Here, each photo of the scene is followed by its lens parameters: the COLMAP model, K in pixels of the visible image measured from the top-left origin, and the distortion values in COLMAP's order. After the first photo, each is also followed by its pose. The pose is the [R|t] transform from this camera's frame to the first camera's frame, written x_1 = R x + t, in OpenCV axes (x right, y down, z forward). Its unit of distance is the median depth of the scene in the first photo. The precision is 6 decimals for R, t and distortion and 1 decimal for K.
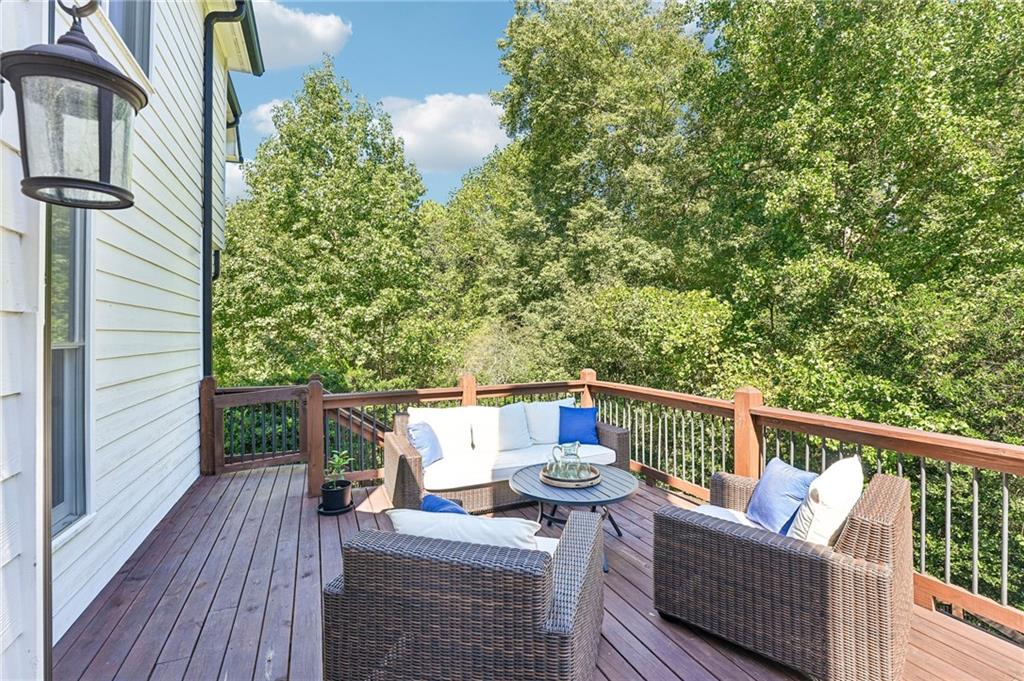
lens RADIAL K [[432.7, 0, 512.0], [0, 432.7, 340.5], [0, 0, 1]] dist [0.001508, 0.000440]
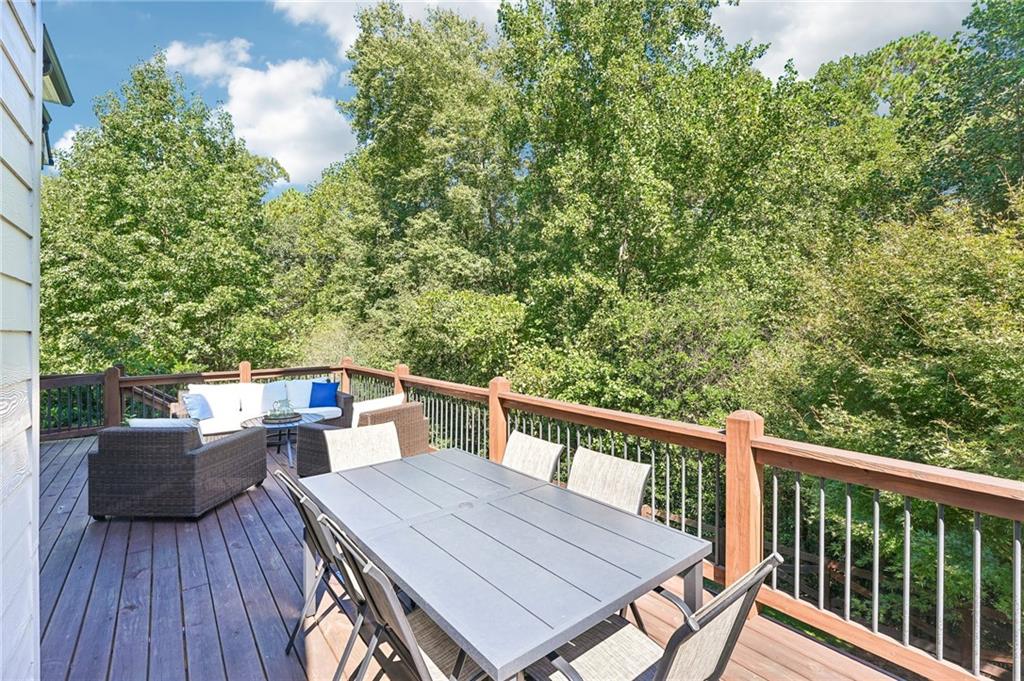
lens RADIAL K [[449.2, 0, 509.5], [0, 449.2, 332.2], [0, 0, 1]] dist [0.000647, 0.000846]
pose [[0.973835, 0.000230, 0.227255, 0.142943], [0.000941, 0.999987, -0.005046, -0.002739], [-0.227254, 0.005128, 0.973822, -0.215958]]
